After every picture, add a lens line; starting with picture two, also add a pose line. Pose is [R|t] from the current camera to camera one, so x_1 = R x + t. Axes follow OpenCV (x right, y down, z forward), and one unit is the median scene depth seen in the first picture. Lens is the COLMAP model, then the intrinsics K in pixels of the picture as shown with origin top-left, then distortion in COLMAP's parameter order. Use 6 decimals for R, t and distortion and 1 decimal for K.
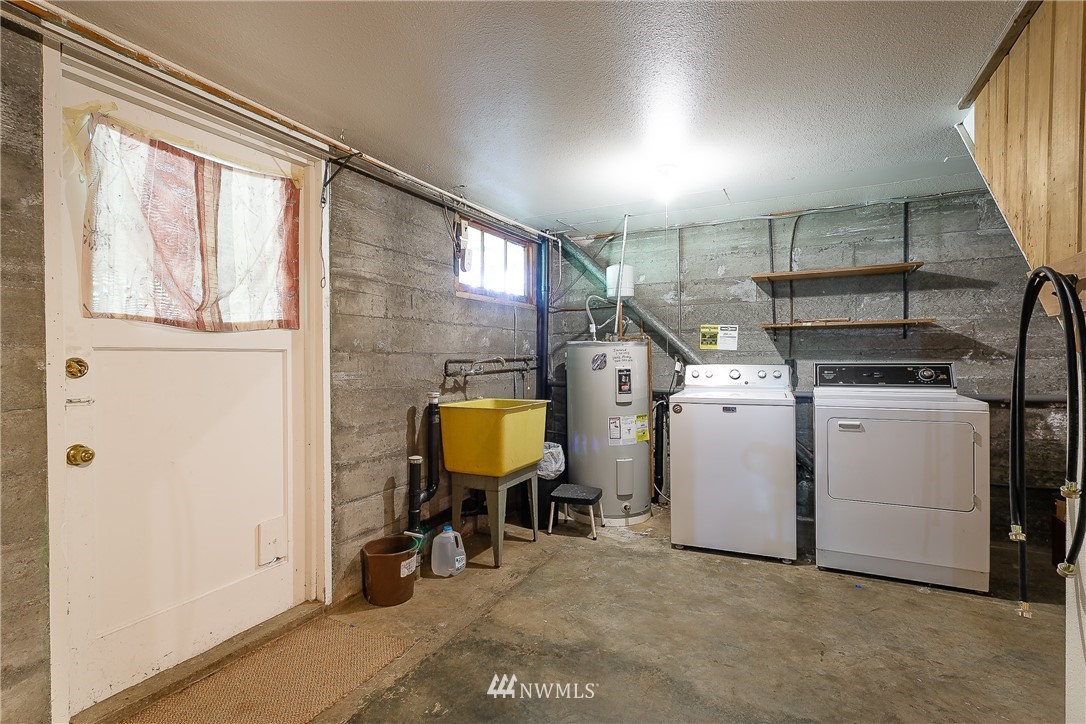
lens RADIAL K [[508.0, 0, 545.6], [0, 508.0, 363.8], [0, 0, 1]] dist [-0.003466, 0.002516]
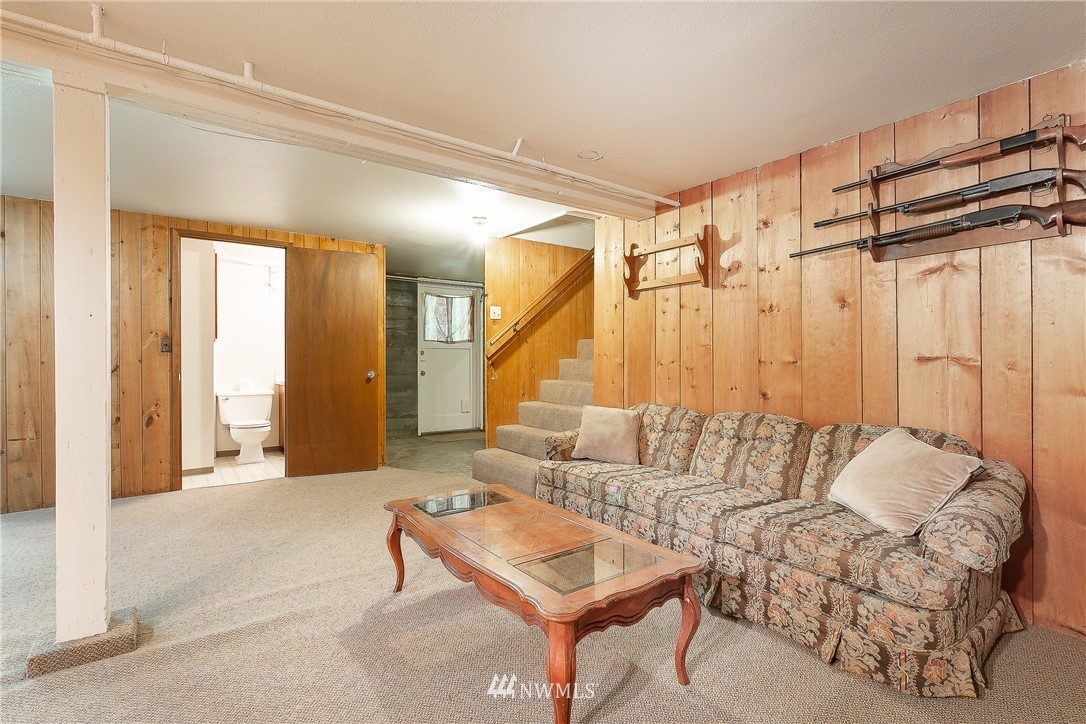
lens RADIAL K [[508.0, 0, 542.2], [0, 508.0, 358.5], [0, 0, 1]] dist [-0.003466, 0.002516]
pose [[0.884198, 0.005230, -0.467082, 1.613955], [-0.007320, 0.999970, -0.002658, 0.046855], [0.467054, 0.005769, 0.884210, -1.894525]]
